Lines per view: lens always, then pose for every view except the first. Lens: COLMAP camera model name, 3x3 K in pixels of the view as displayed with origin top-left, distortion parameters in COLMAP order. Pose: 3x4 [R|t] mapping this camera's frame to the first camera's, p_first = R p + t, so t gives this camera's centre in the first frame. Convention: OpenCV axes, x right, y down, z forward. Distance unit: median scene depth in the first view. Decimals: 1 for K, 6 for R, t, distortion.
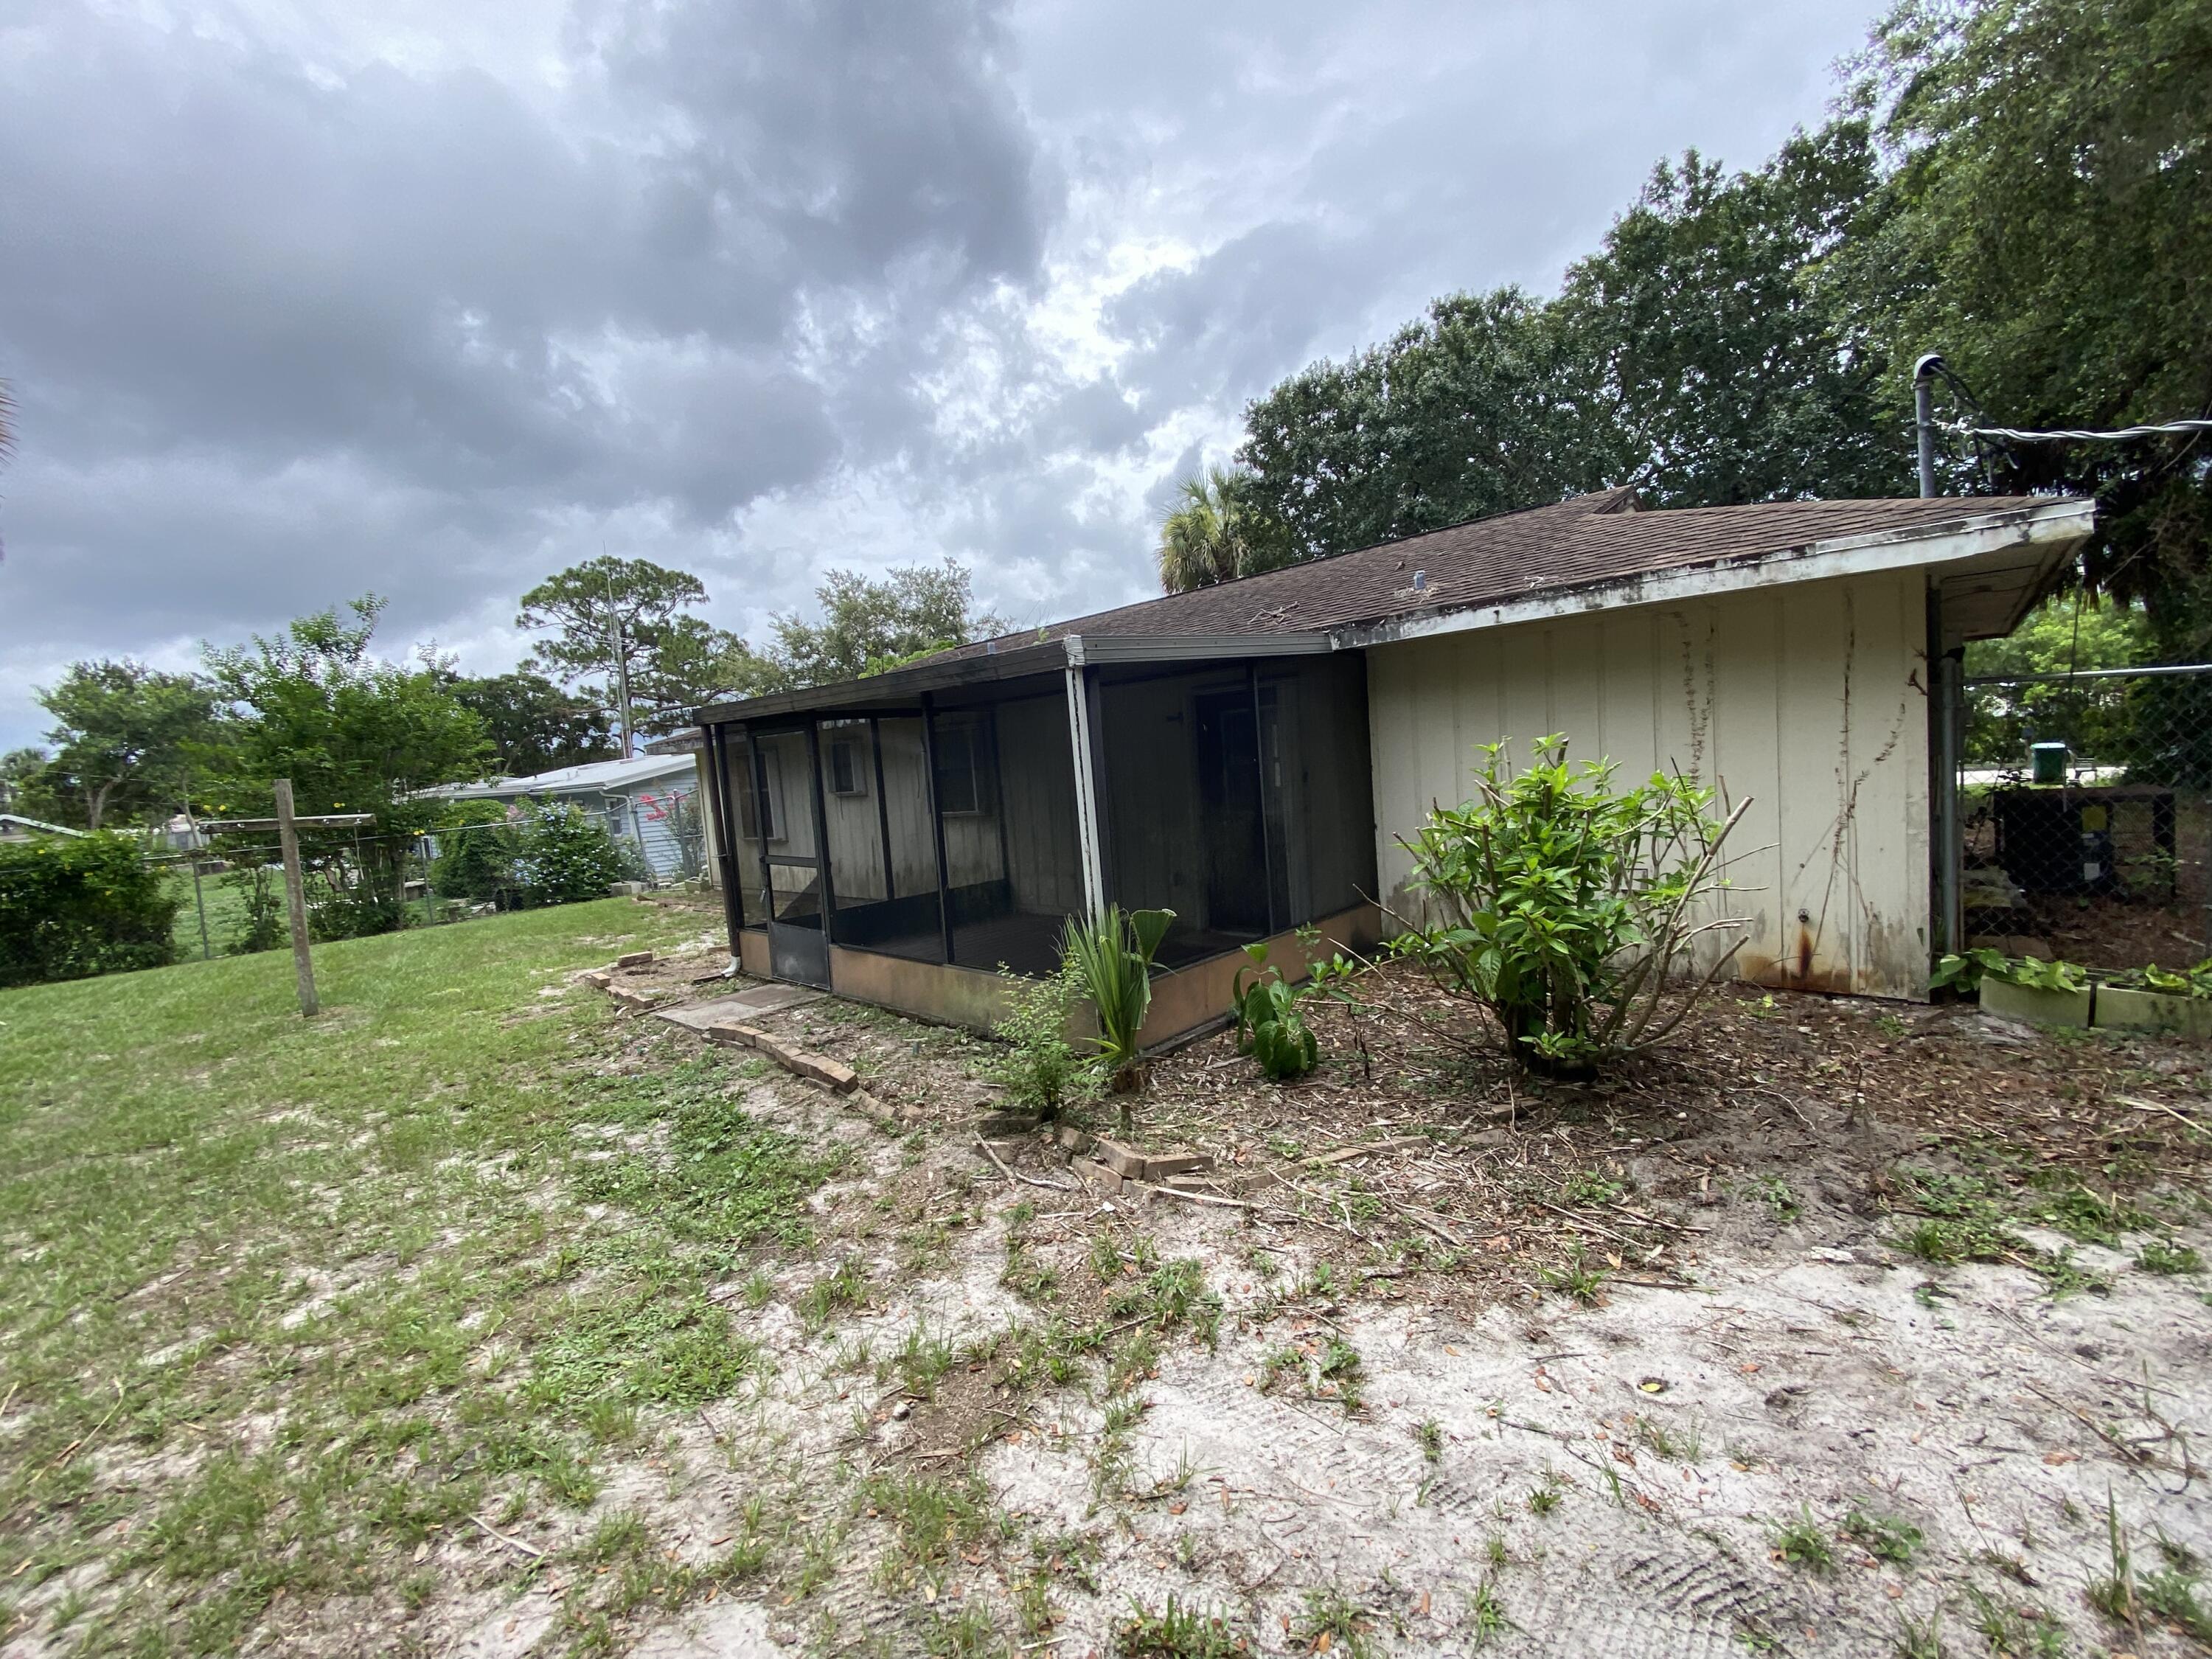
lens RADIAL K [[898.5, 0, 1086.0], [0, 898.5, 816.2], [0, 0, 1]] dist [0.008975, -0.014965]
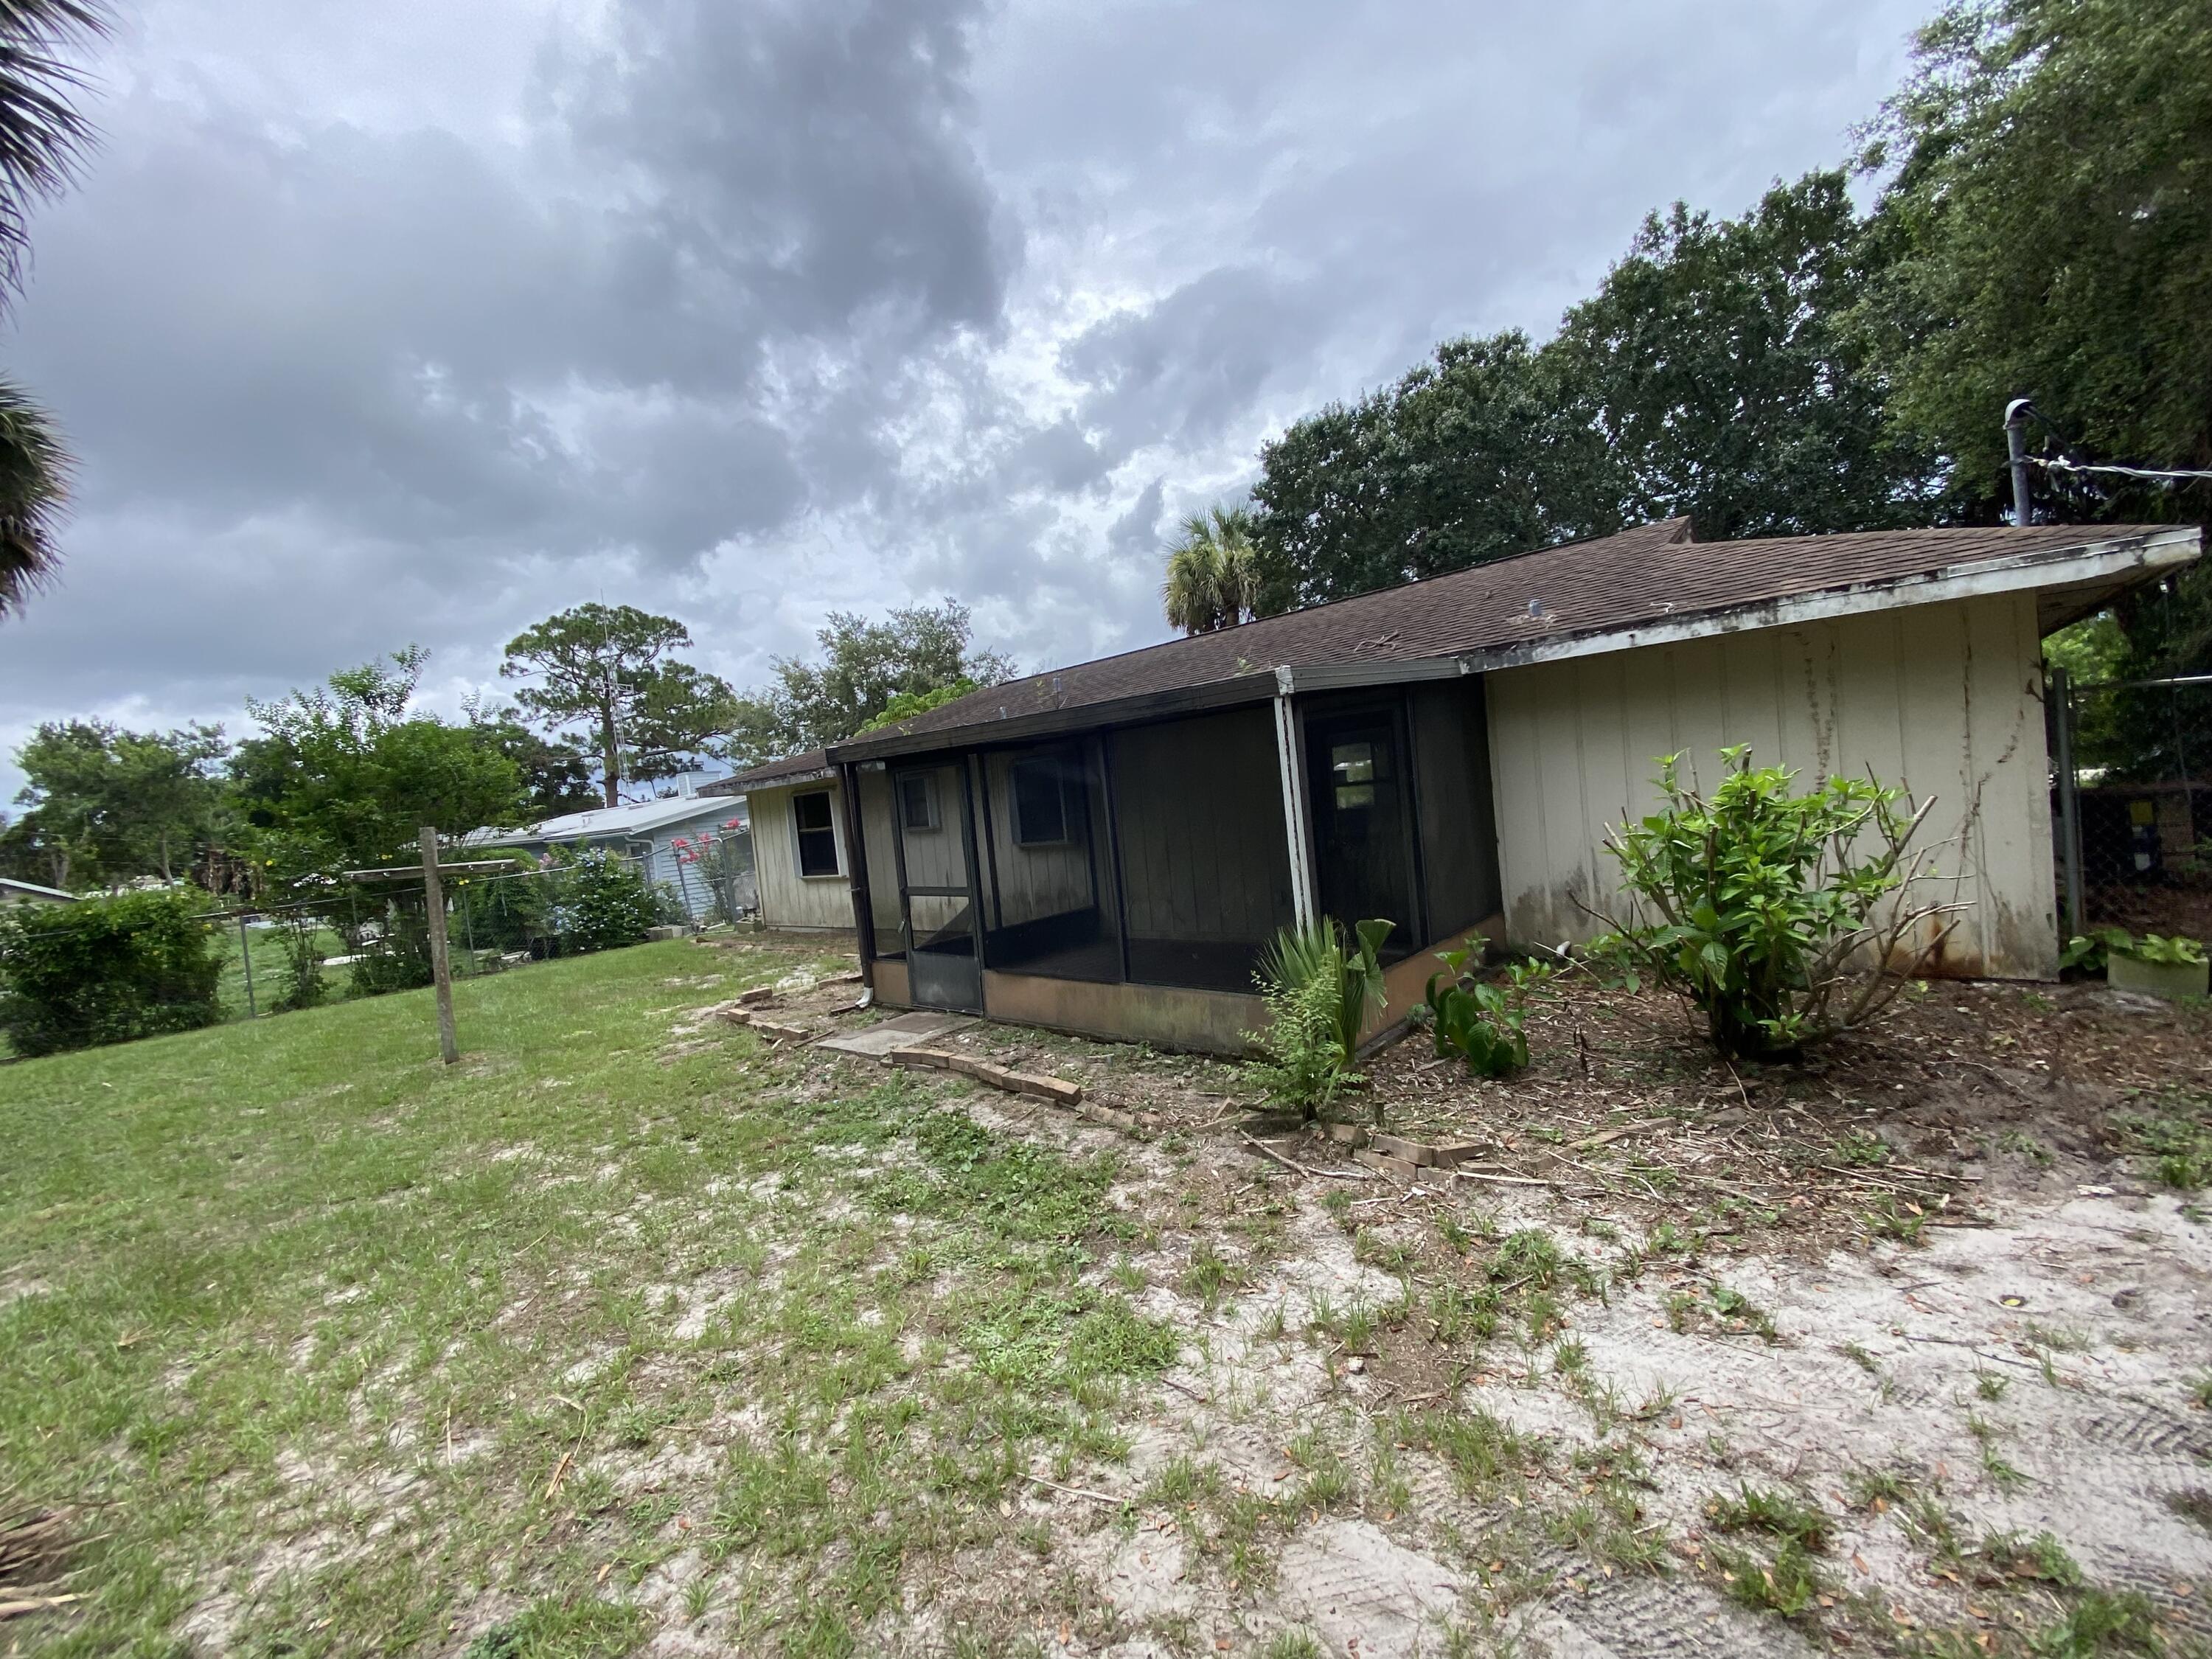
lens RADIAL K [[898.5, 0, 1073.0], [0, 898.5, 818.8], [0, 0, 1]] dist [0.008975, -0.014965]
pose [[0.999156, -0.029824, 0.028235, -0.214165], [0.030791, 0.998931, -0.034484, 0.007217], [-0.027176, 0.035325, 0.999006, -0.043409]]
